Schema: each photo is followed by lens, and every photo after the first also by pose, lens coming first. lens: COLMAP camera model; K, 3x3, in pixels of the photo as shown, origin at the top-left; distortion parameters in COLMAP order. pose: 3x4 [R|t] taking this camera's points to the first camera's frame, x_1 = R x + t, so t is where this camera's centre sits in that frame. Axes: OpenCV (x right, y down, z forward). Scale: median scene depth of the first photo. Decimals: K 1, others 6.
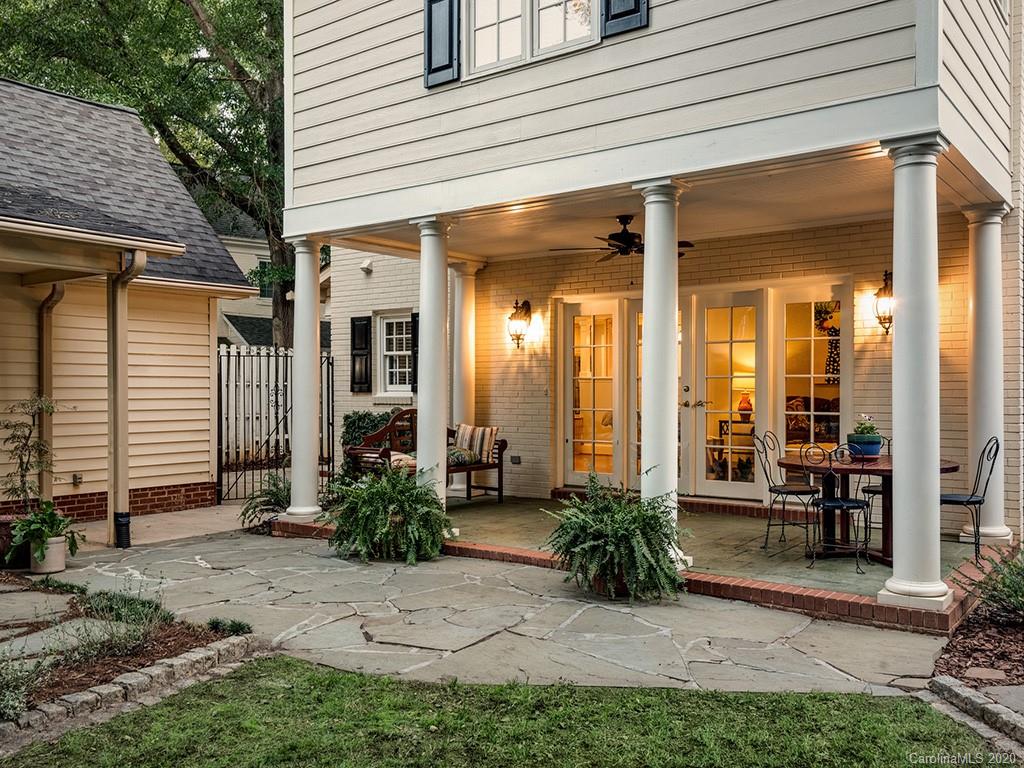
lens RADIAL K [[886.0, 0, 511.6], [0, 886.0, 384.3], [0, 0, 1]] dist [0.006878, 0.000792]
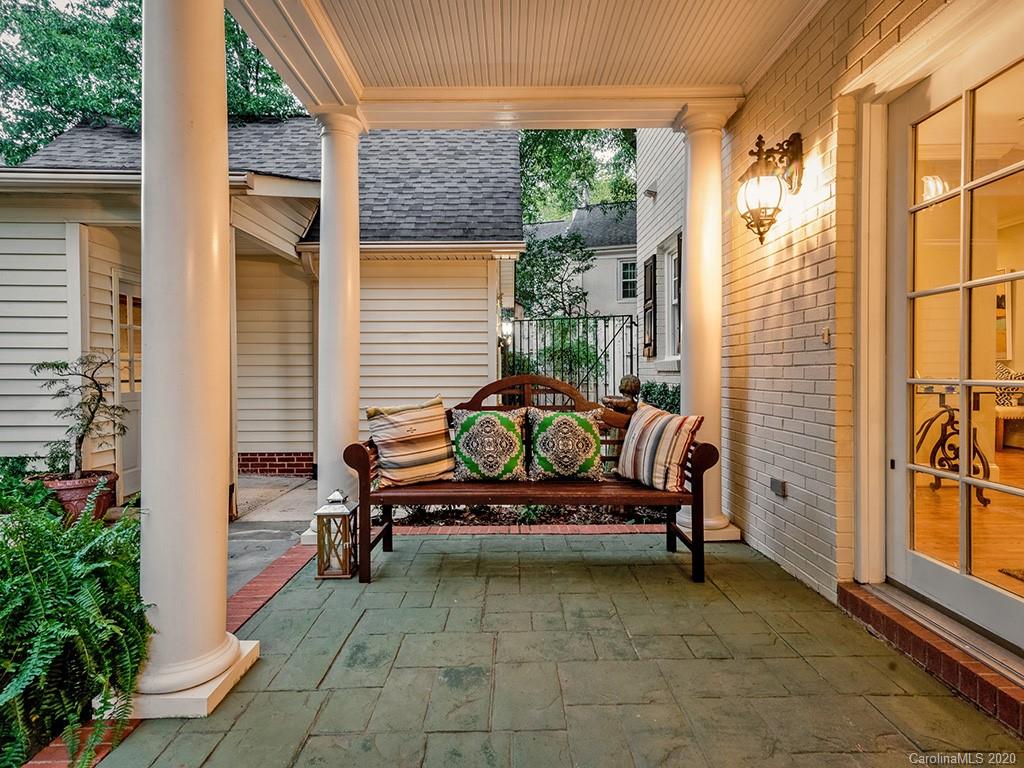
lens RADIAL K [[522.3, 0, 512.0], [0, 522.3, 383.8], [0, 0, 1]] dist [-0.022441, -0.000283]
pose [[0.562586, 0.021246, -0.826466, 0.154580], [-0.002973, 0.999715, 0.023676, 0.024623], [0.826733, -0.010863, 0.562489, 0.747182]]
